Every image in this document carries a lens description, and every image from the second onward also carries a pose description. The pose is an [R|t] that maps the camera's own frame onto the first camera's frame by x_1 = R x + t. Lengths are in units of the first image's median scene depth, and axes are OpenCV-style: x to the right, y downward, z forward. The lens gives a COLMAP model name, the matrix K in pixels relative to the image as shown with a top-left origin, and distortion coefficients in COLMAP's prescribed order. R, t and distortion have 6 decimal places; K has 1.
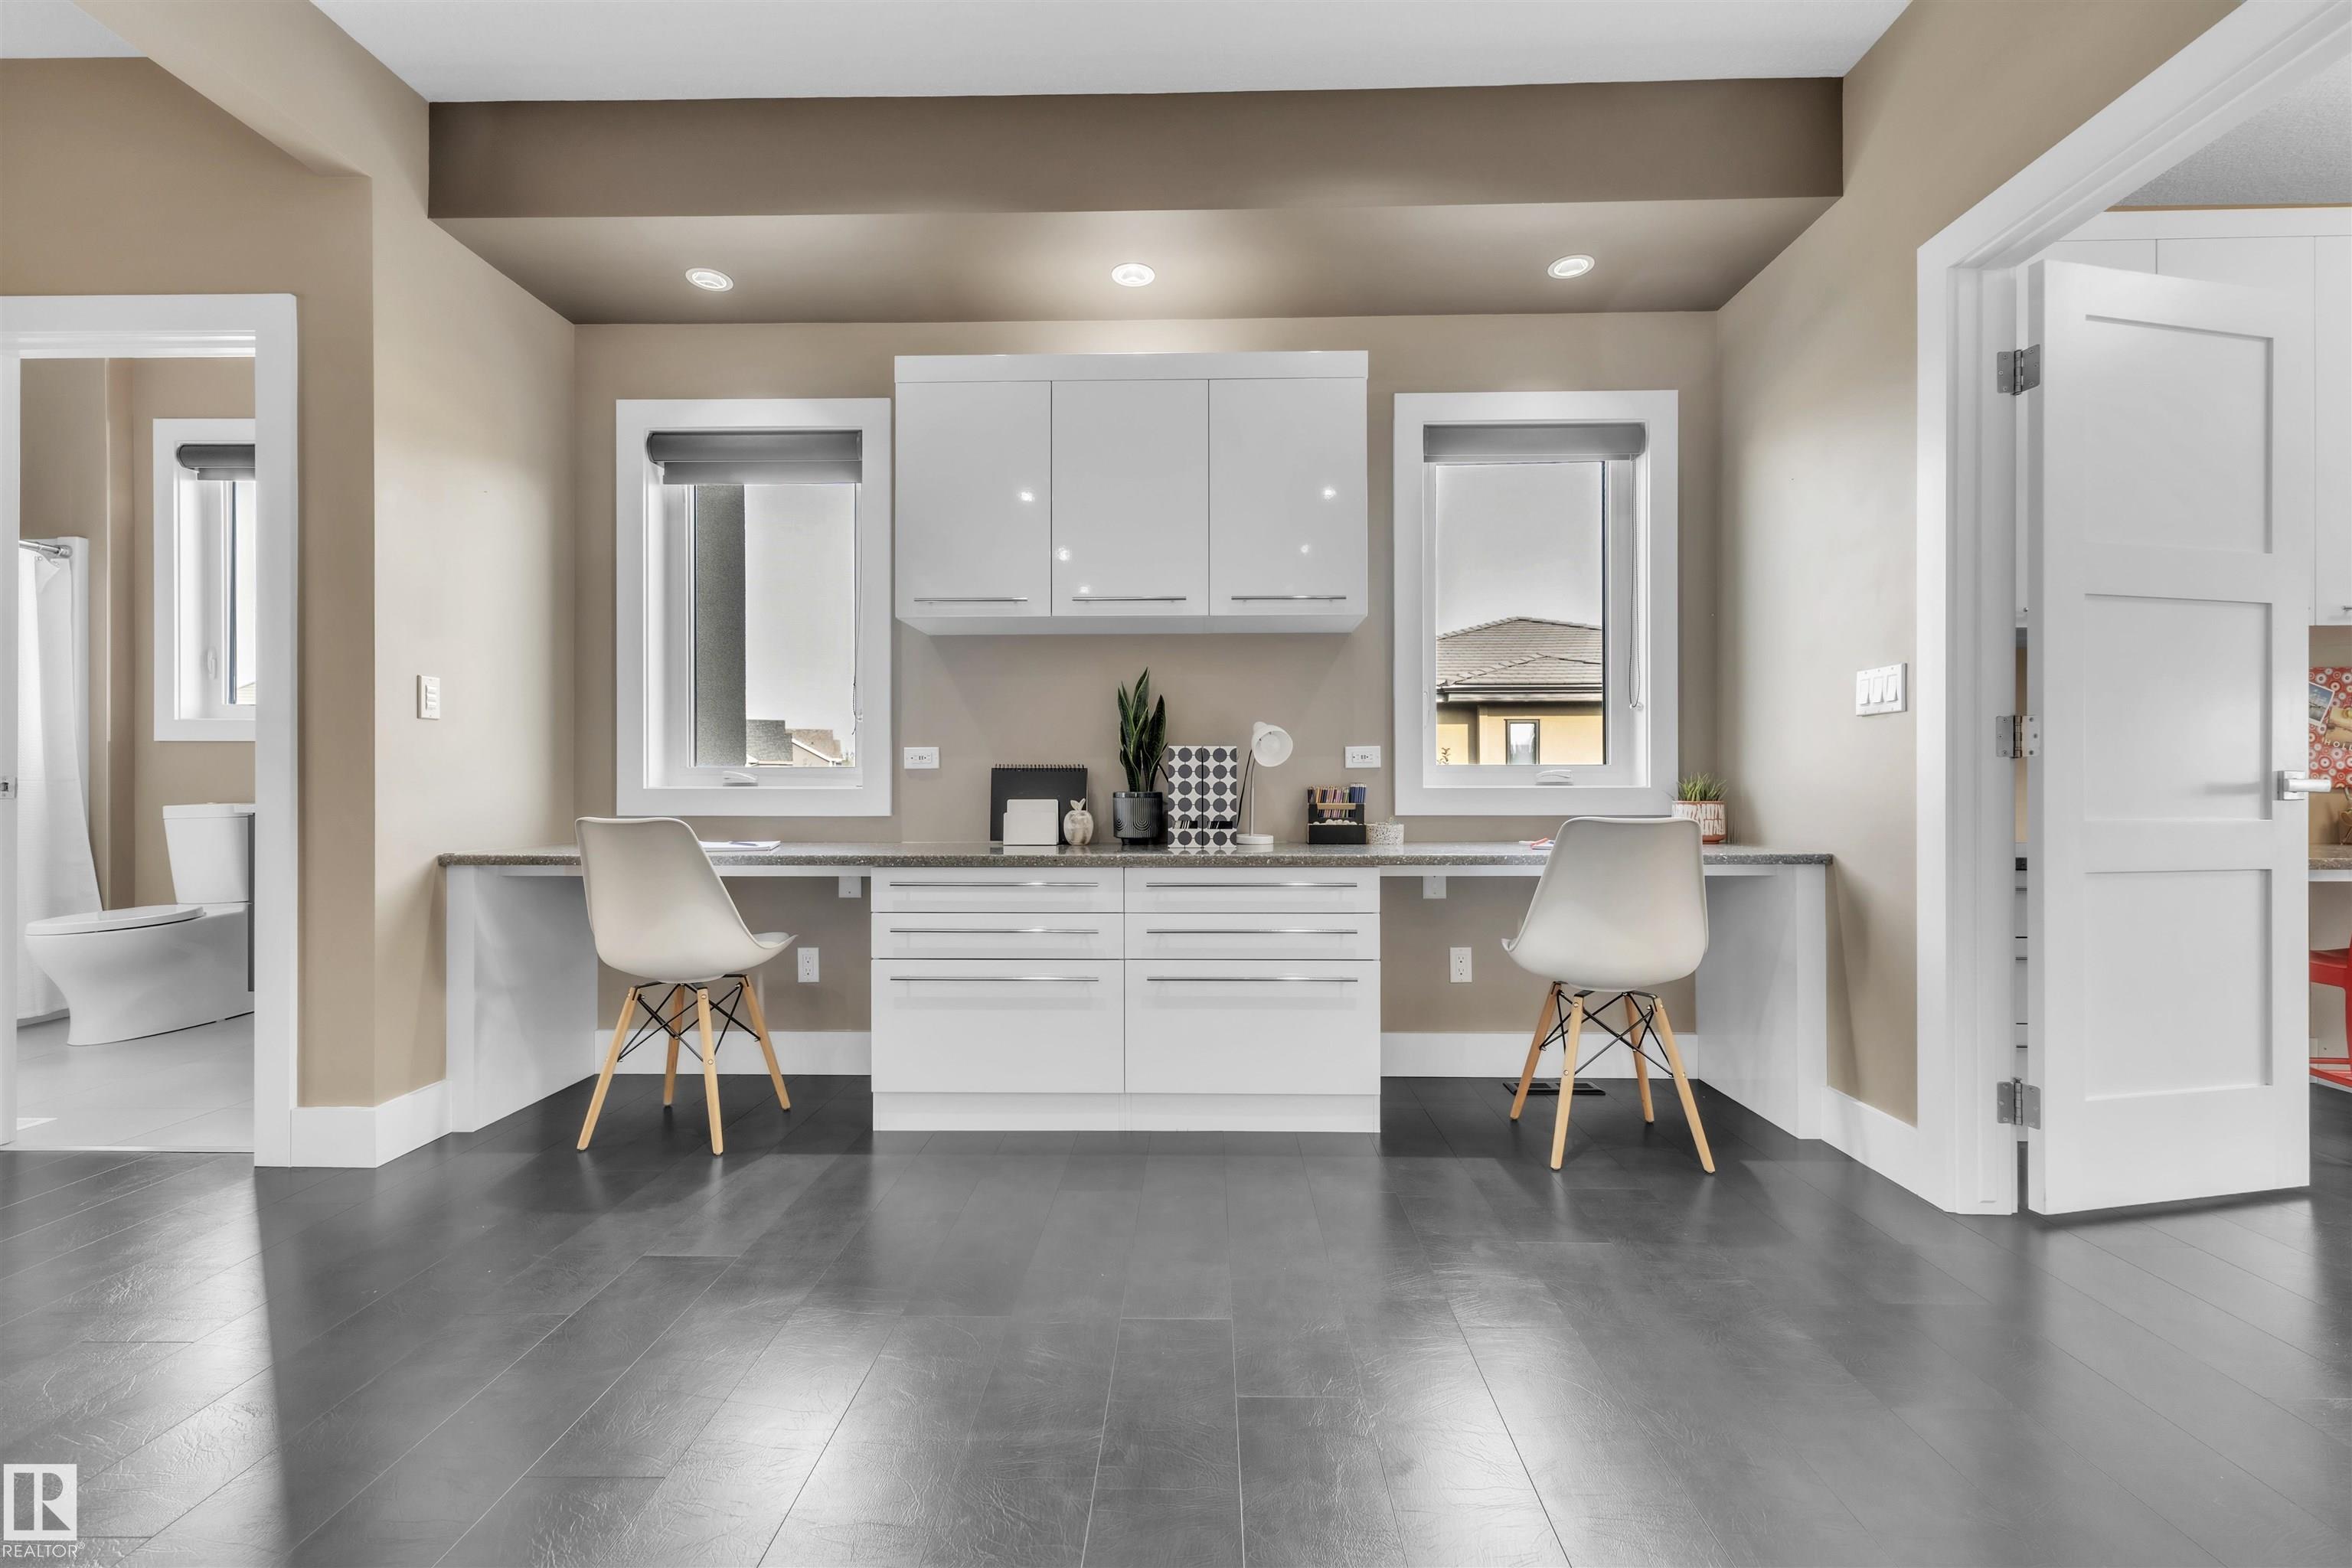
lens RADIAL K [[999.1, 0, 1188.8], [0, 999.1, 785.9], [0, 0, 1]] dist [0.000784, 0.000079]
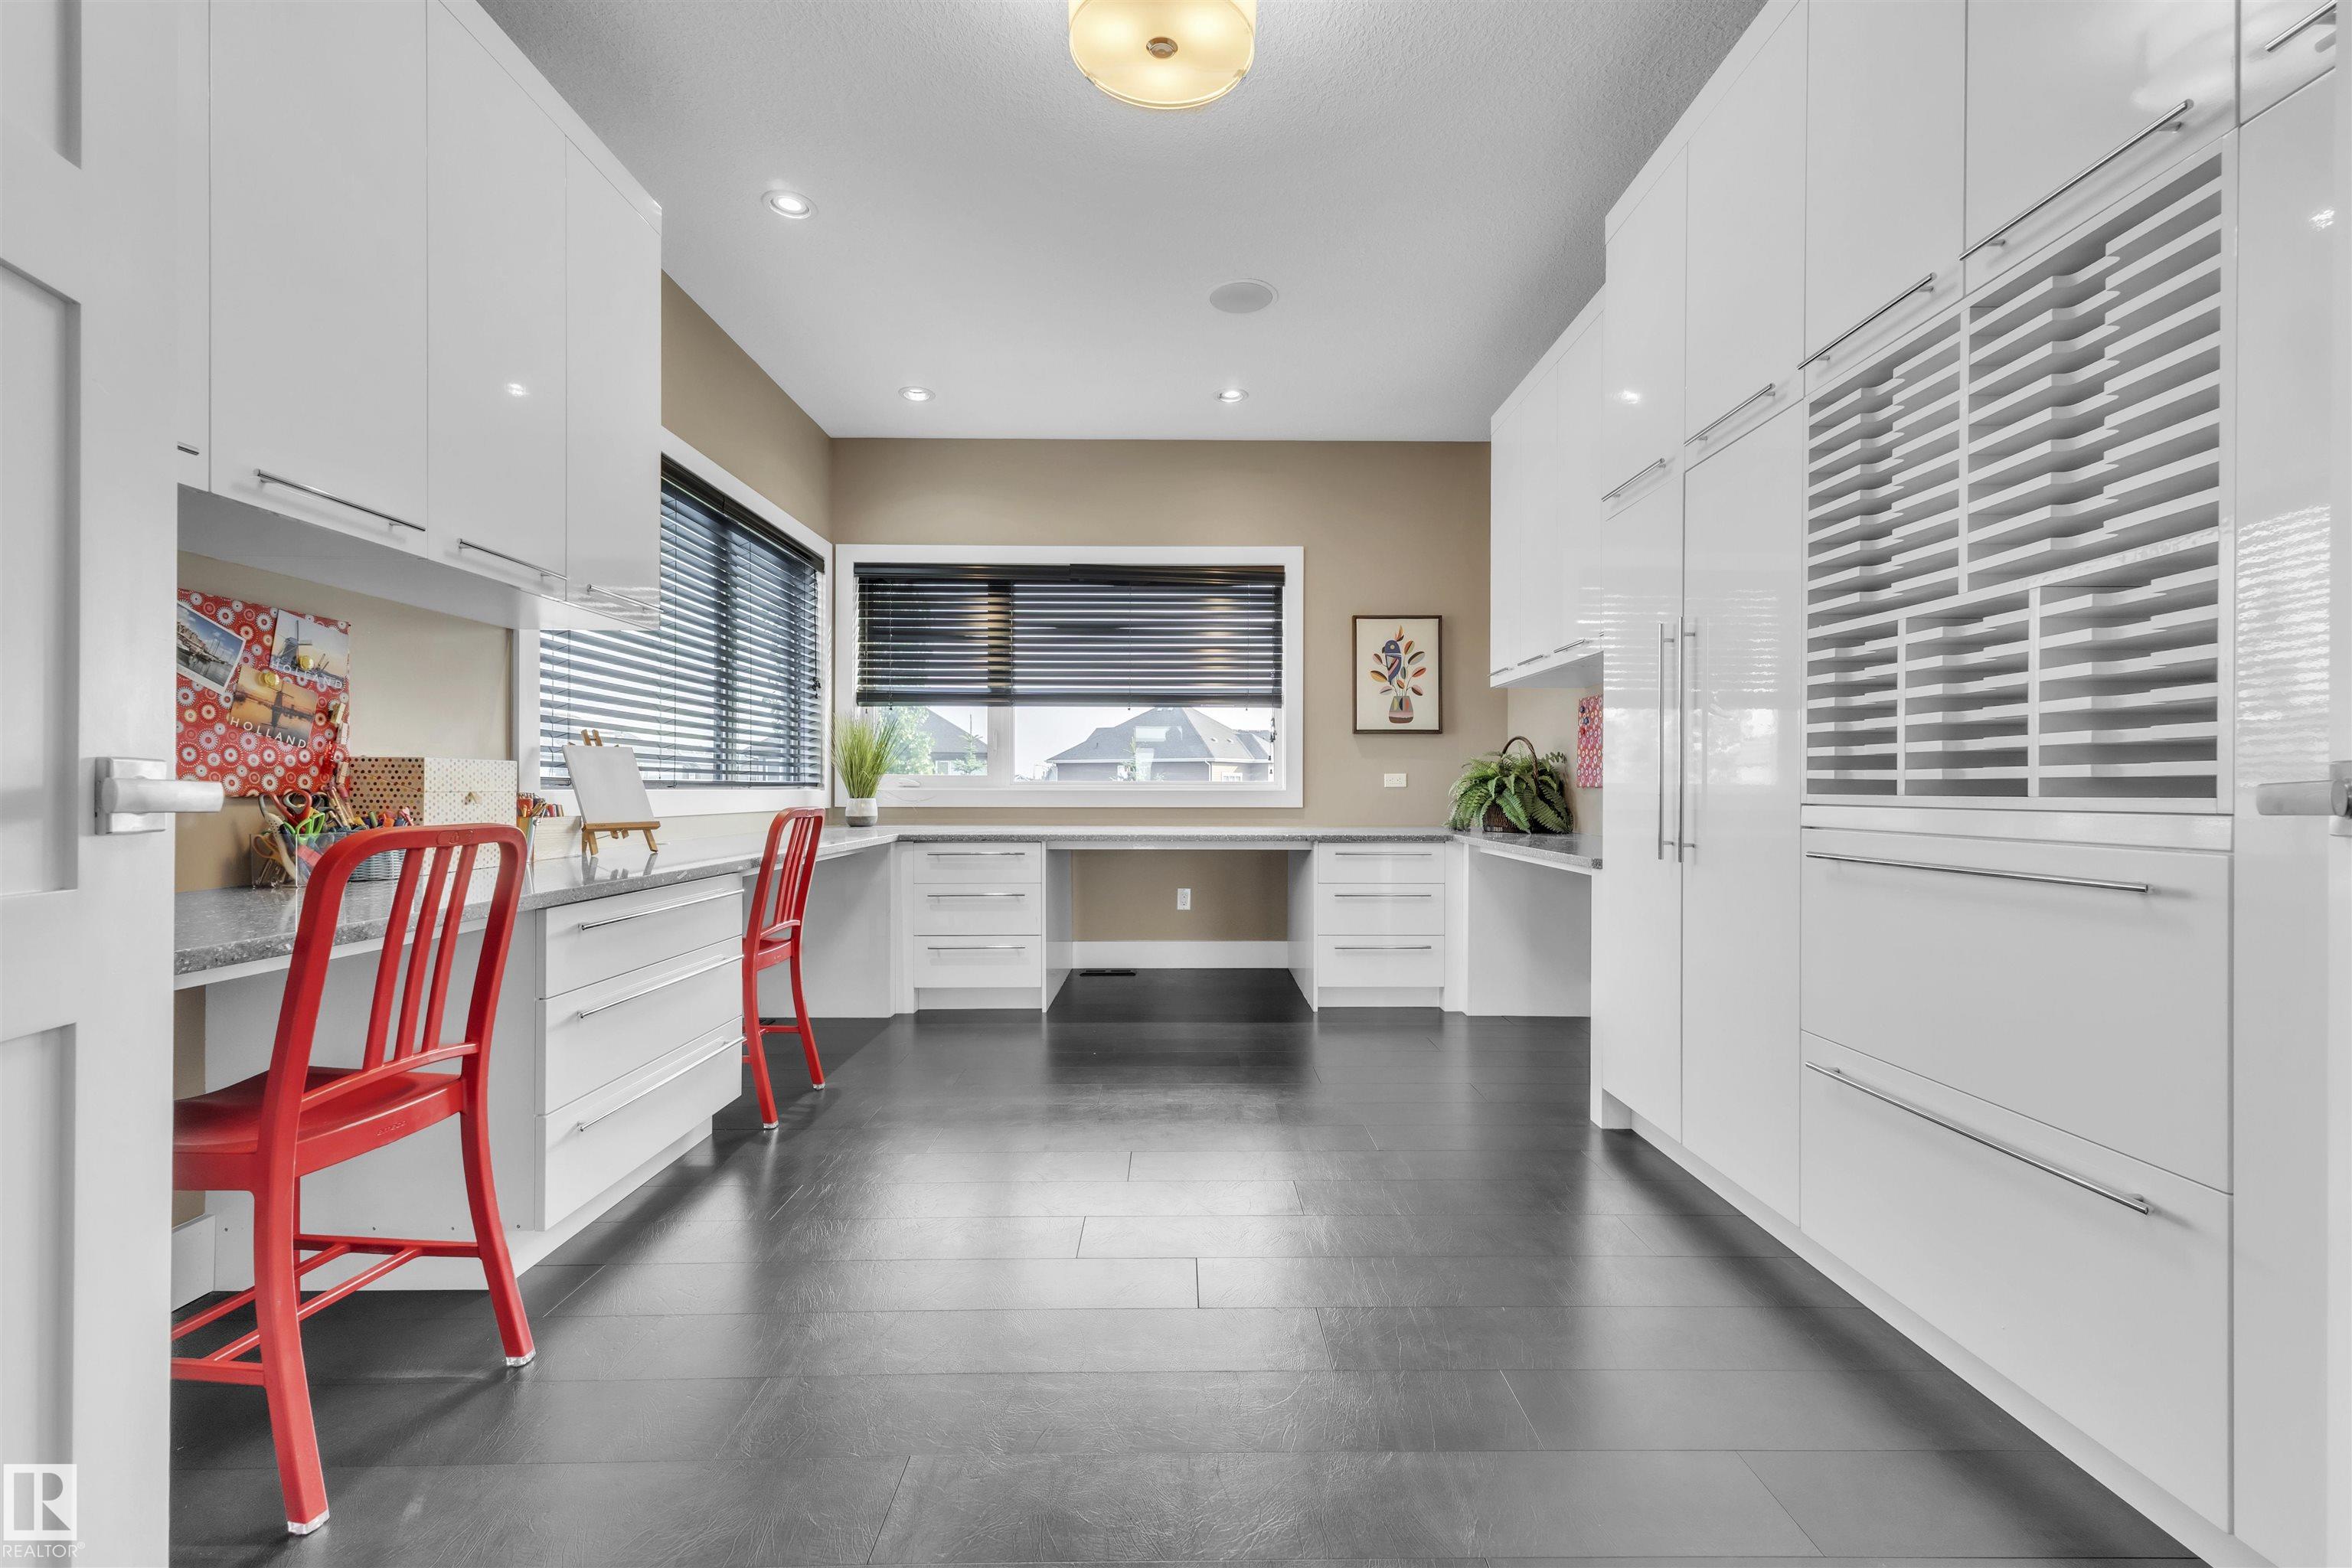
lens RADIAL K [[999.1, 0, 1188.8], [0, 999.1, 785.9], [0, 0, 1]] dist [0.000784, 0.000079]
pose [[-0.032847, 0.005147, 0.999447, 0.509551], [-0.002052, 0.999984, -0.005217, -0.002495], [-0.999458, -0.002223, -0.032836, 0.437758]]
